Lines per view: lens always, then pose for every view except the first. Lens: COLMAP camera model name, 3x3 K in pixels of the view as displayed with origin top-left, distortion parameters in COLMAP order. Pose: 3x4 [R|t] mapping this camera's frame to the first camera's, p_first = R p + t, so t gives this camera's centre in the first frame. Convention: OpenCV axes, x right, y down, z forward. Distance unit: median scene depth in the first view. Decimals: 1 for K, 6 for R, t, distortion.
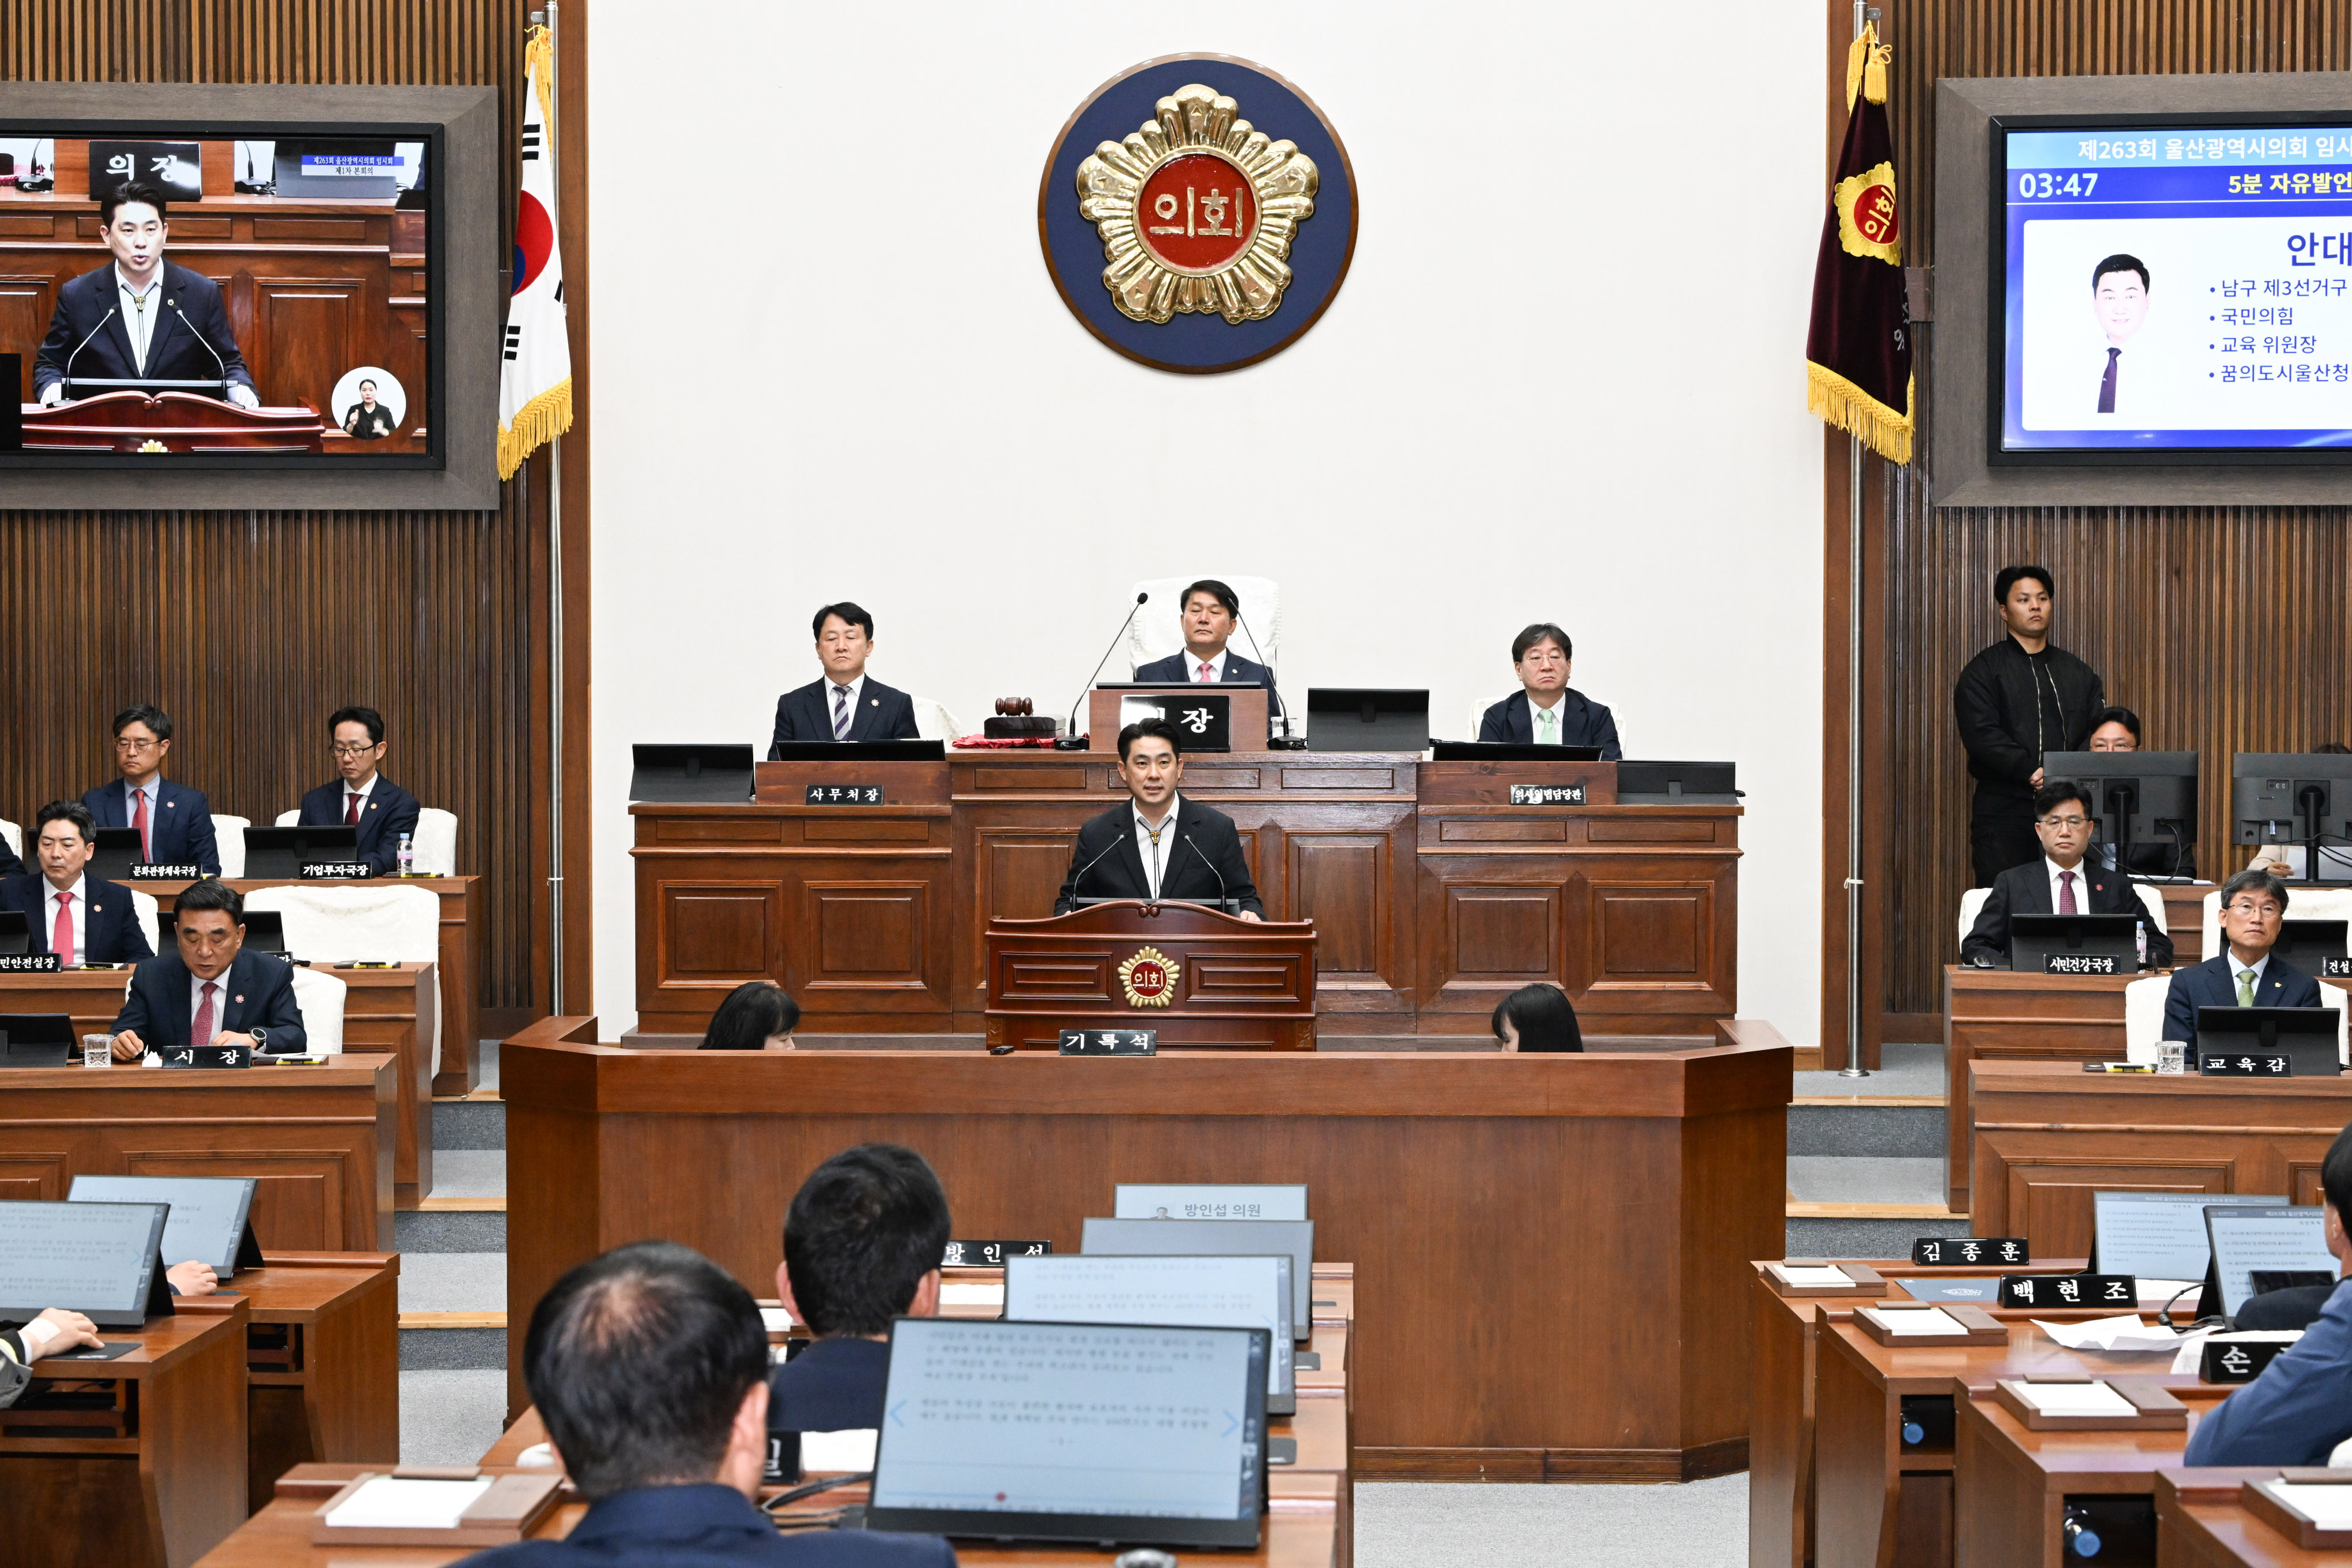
lens RADIAL K [[4801.1, 0, 1237.9], [0, 4801.1, 828.1], [0, 0, 1]] dist [0.012279, 0.000000]
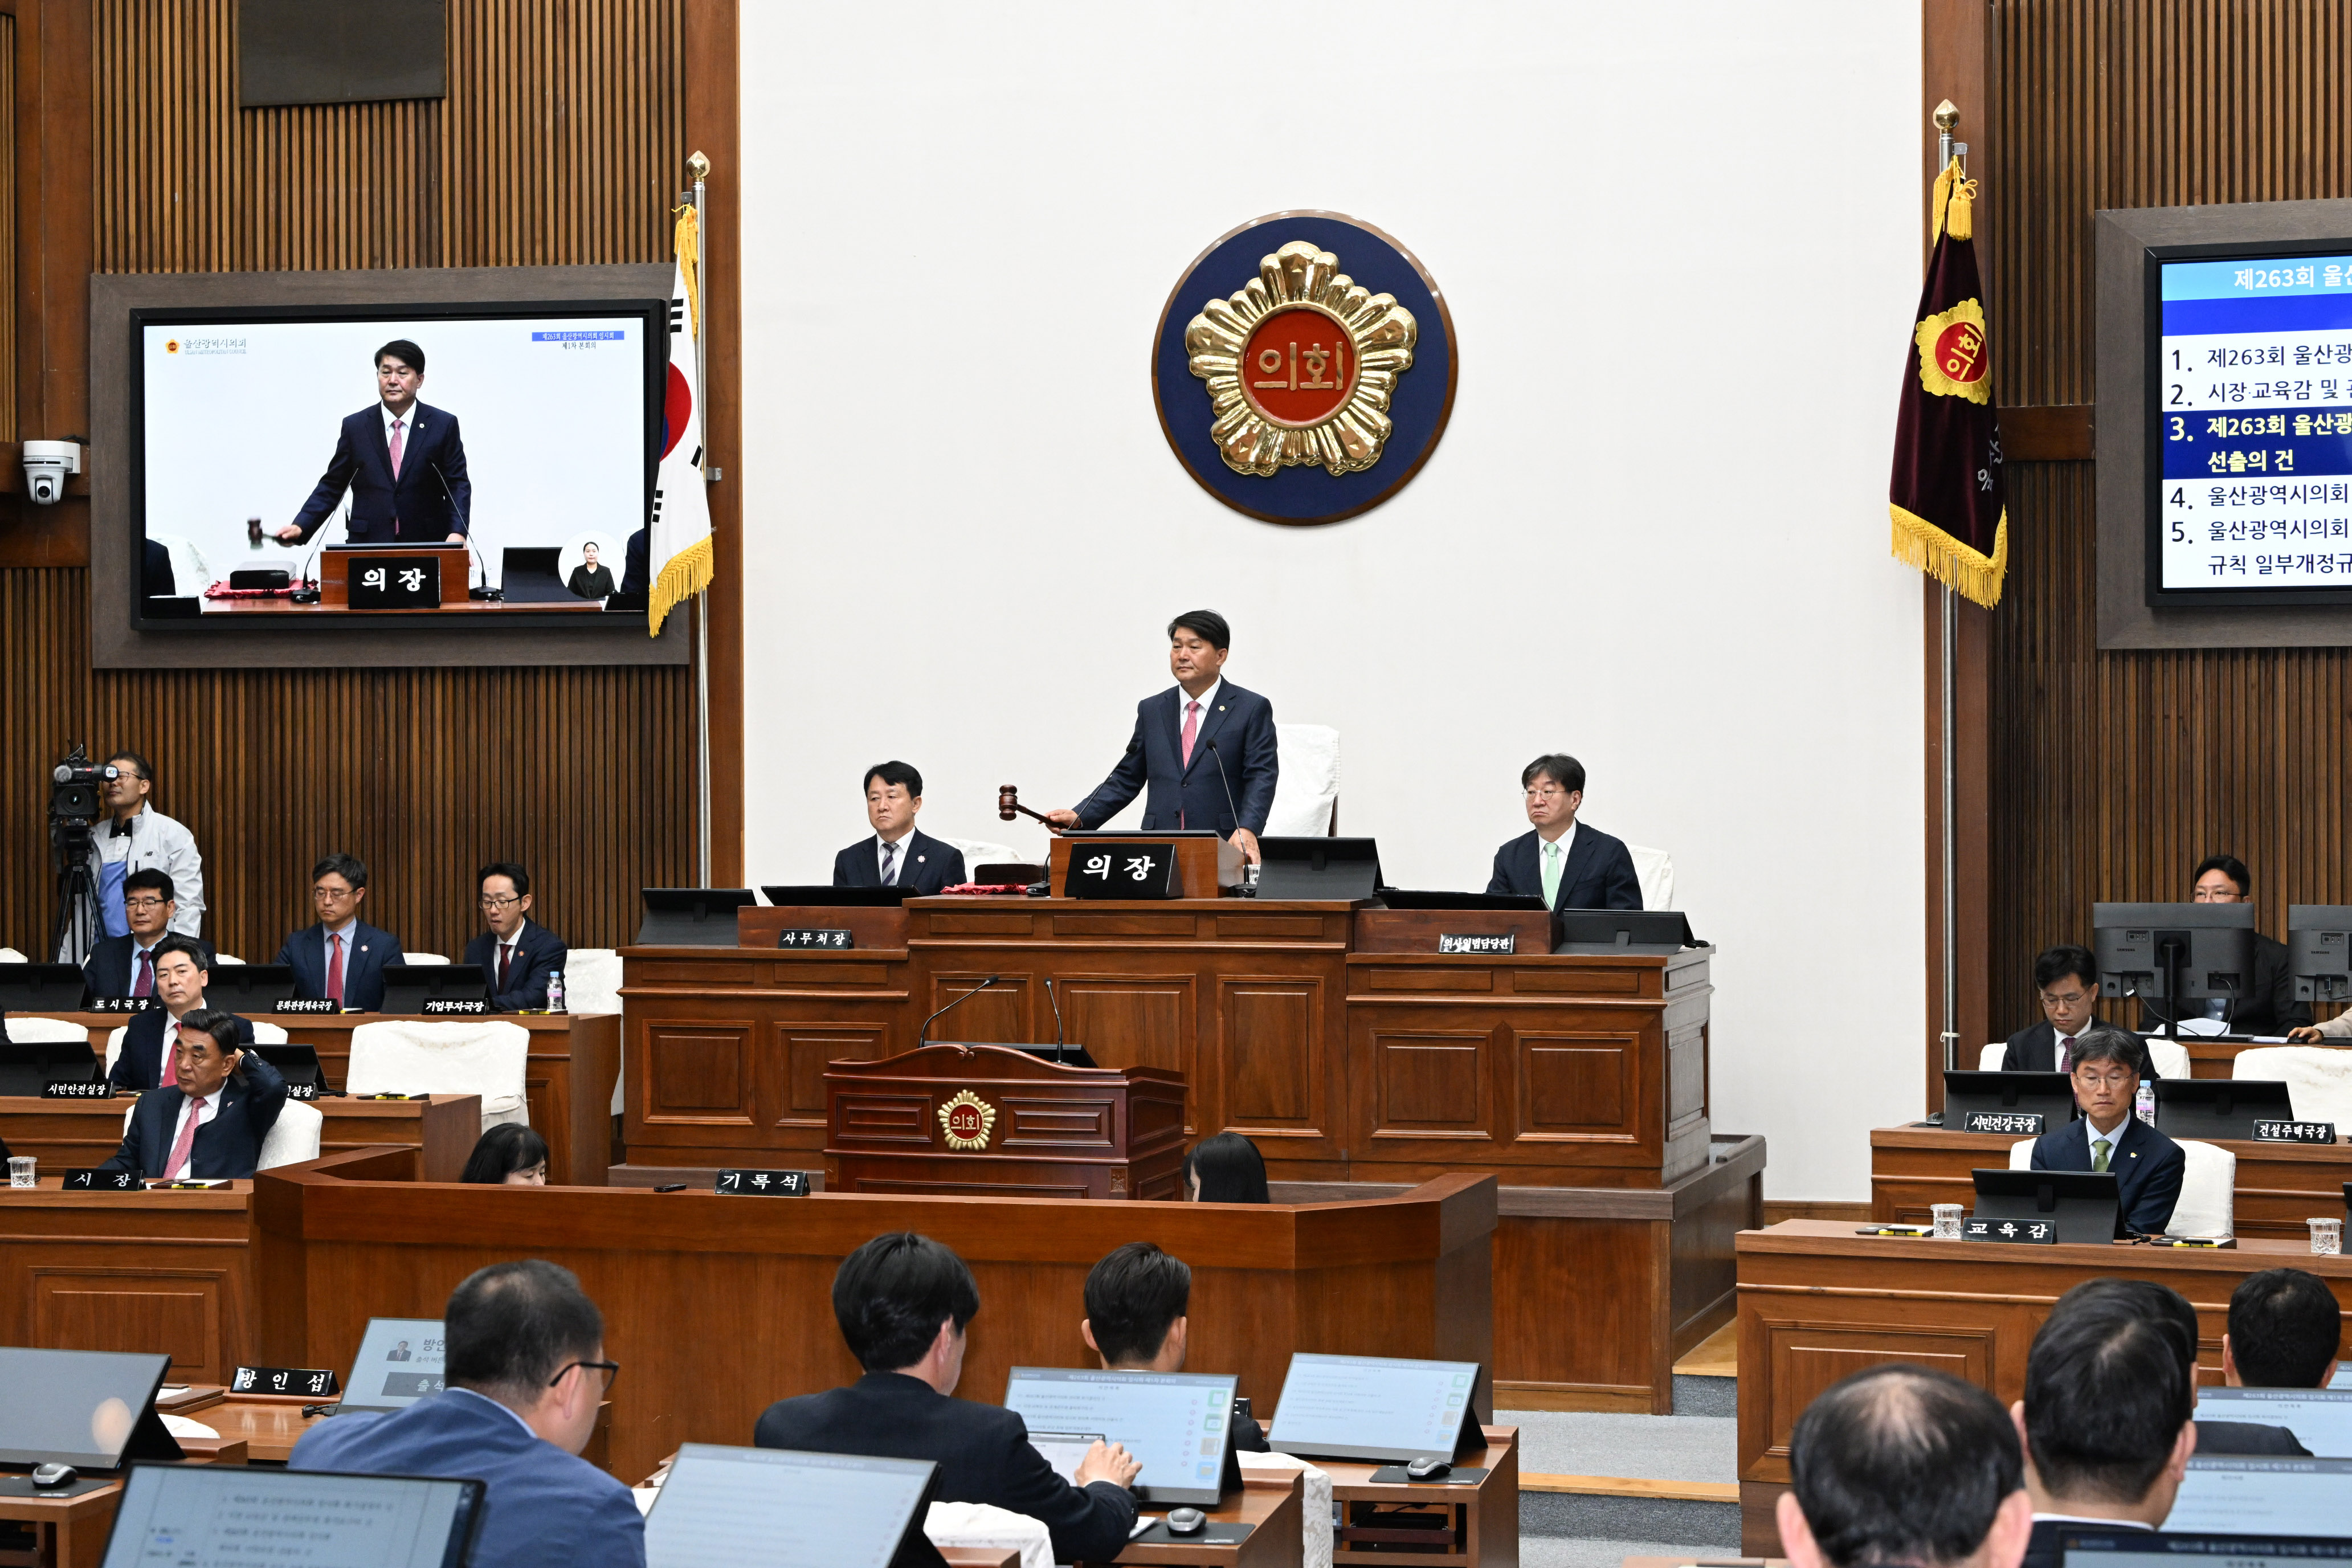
lens RADIAL K [[4801.4, 0, 1216.6], [0, 4801.4, 766.6], [0, 0, 1]] dist [0.012279, 0.000000]
pose [[0.965568, -0.002400, -0.260139, 0.254539], [-0.008397, 0.999149, -0.040385, -0.002820], [0.260015, 0.041179, 0.964726, 0.020995]]
